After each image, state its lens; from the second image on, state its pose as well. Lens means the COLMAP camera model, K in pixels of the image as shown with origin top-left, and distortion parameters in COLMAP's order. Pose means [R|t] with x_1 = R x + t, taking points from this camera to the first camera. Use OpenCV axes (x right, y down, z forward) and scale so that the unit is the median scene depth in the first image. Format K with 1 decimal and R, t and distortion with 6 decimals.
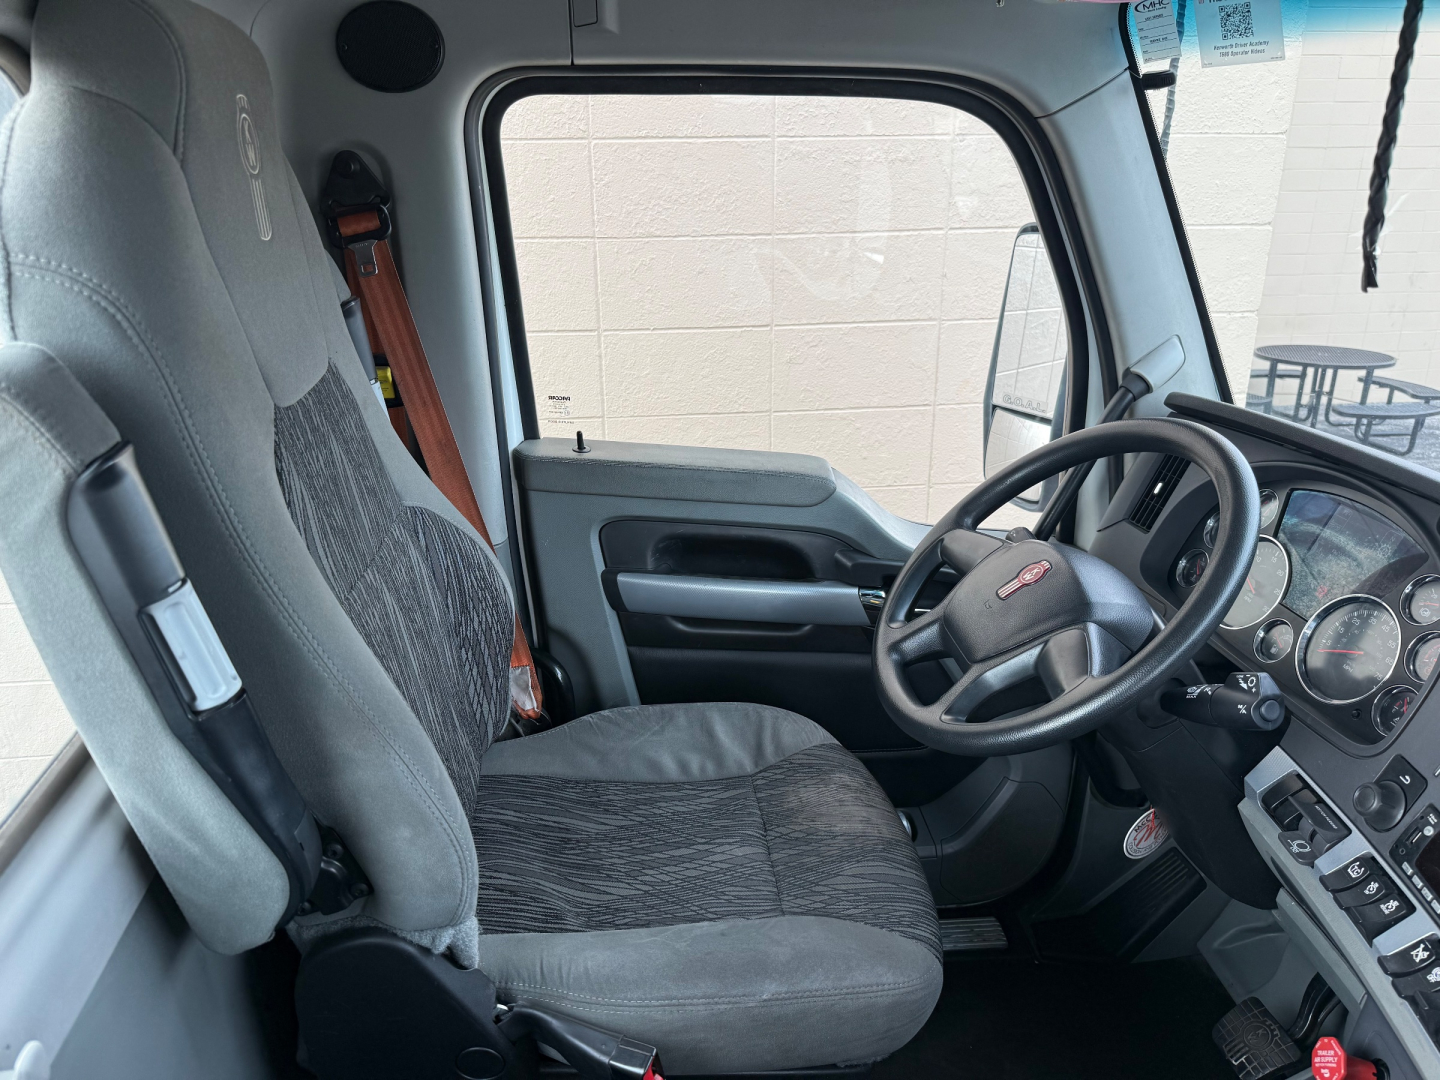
lens RADIAL K [[990.9, 0, 719.5], [0, 990.9, 537.4], [0, 0, 1]] dist [0.022226, -0.027232]
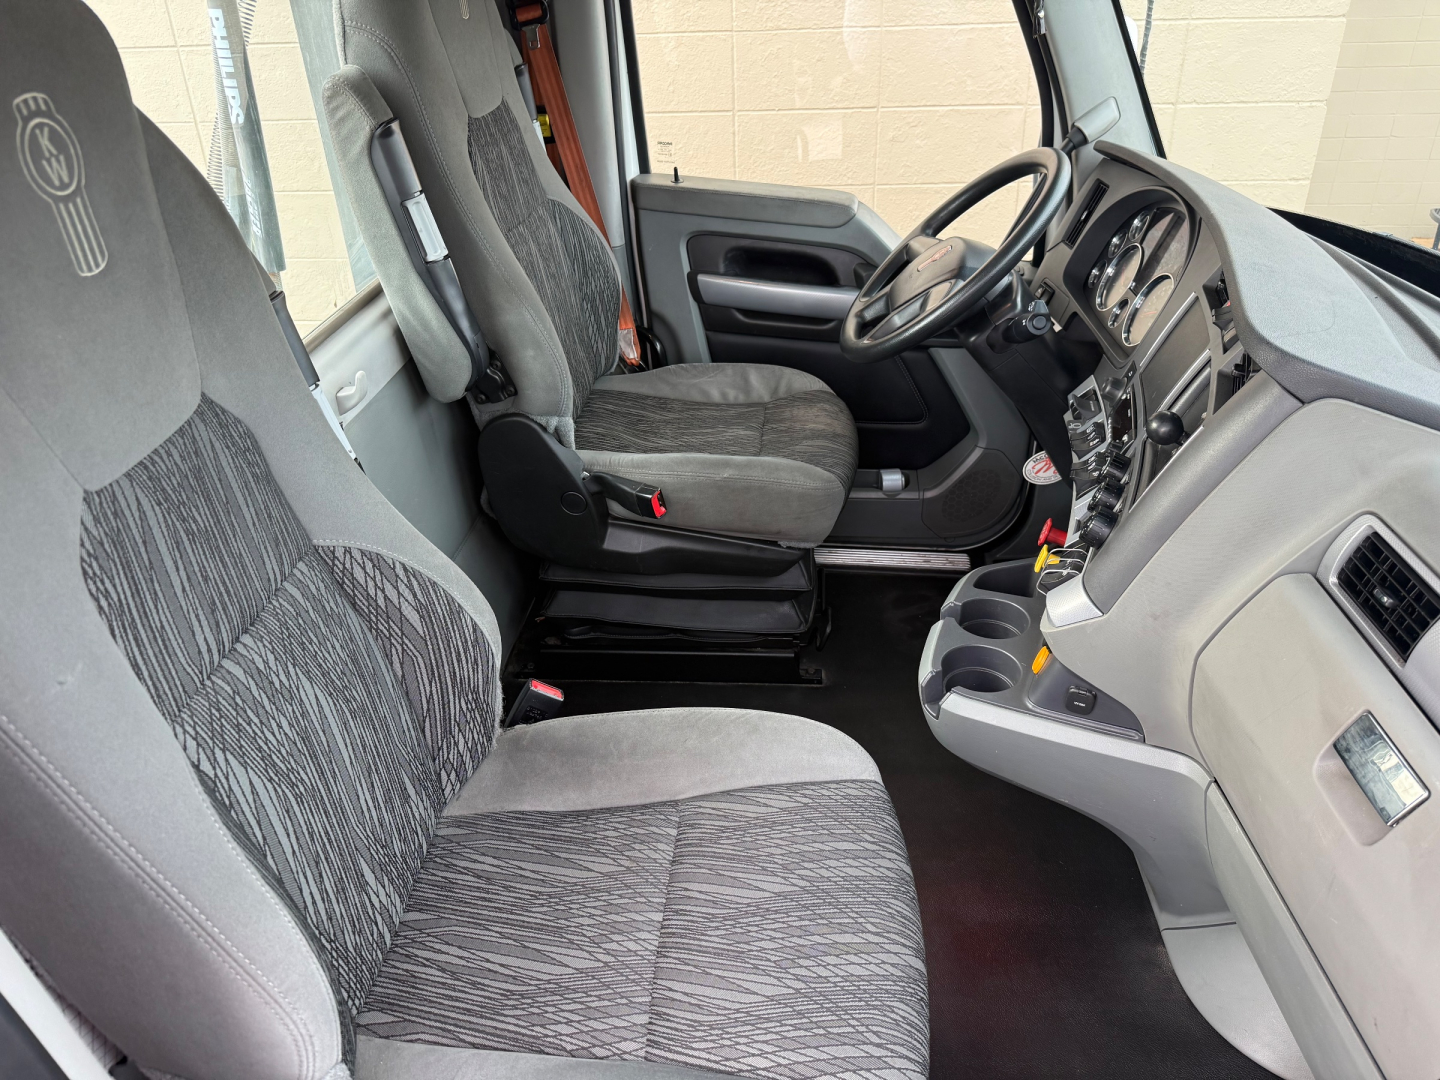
lens RADIAL K [[990.9, 0, 724.7], [0, 990.9, 542.0], [0, 0, 1]] dist [0.022226, -0.027232]
pose [[0.977587, 0.088256, -0.191140, 0.281768], [-0.055431, 0.983757, 0.170733, 0.197829], [0.203104, -0.156312, 0.966600, -0.516490]]
